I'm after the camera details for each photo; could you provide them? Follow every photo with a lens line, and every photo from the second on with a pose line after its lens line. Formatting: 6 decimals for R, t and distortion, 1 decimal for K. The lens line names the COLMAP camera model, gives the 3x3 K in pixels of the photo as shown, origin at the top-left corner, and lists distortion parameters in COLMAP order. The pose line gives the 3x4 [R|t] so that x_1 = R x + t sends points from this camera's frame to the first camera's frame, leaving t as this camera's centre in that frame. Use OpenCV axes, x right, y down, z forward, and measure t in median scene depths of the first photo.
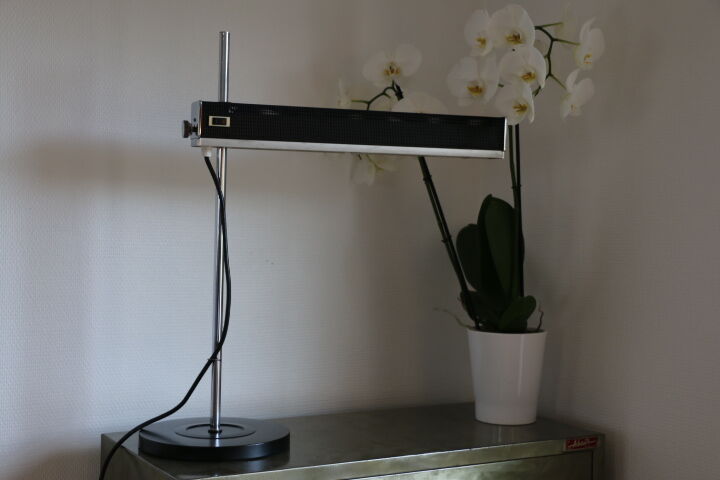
lens RADIAL K [[1116.7, 0, 360.0], [0, 1116.7, 240.0], [0, 0, 1]] dist [-0.014929, -0.021270]
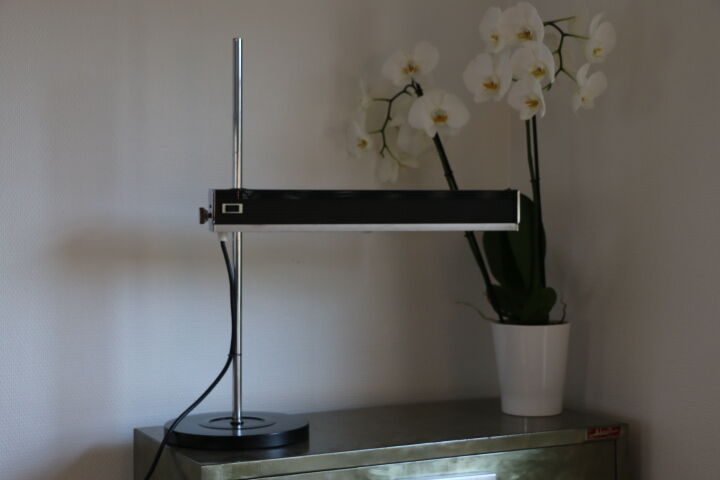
lens RADIAL K [[1218.9, 0, 386.8], [0, 1218.9, 238.8], [0, 0, 1]] dist [0.013104, 0.035064]
pose [[0.998937, -0.022911, -0.039987, 0.051372], [0.022791, 0.999734, -0.003456, 0.006397], [0.040056, 0.002541, 0.999194, -0.114661]]
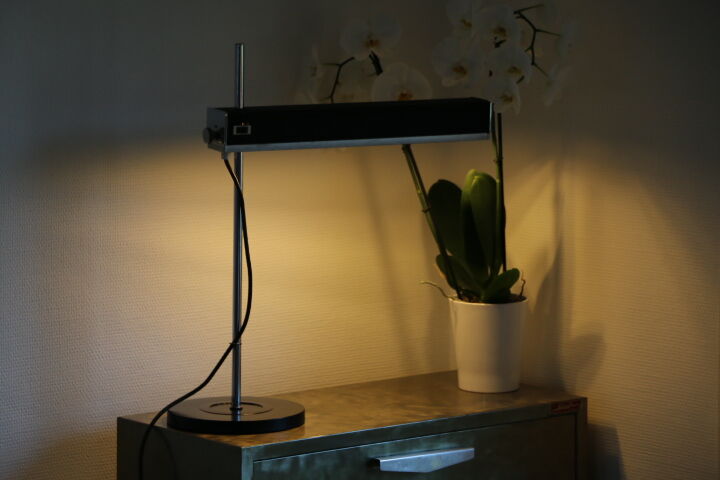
lens RADIAL K [[3575.4, 0, 360.0], [0, 3575.4, 240.0], [0, 0, 1]] dist [0.485601, 5.057544]
pose [[0.987184, -0.035856, 0.155504, -0.517921], [0.018207, 0.993374, 0.113473, -0.364445], [-0.158542, -0.109188, 0.981296, -2.291787]]
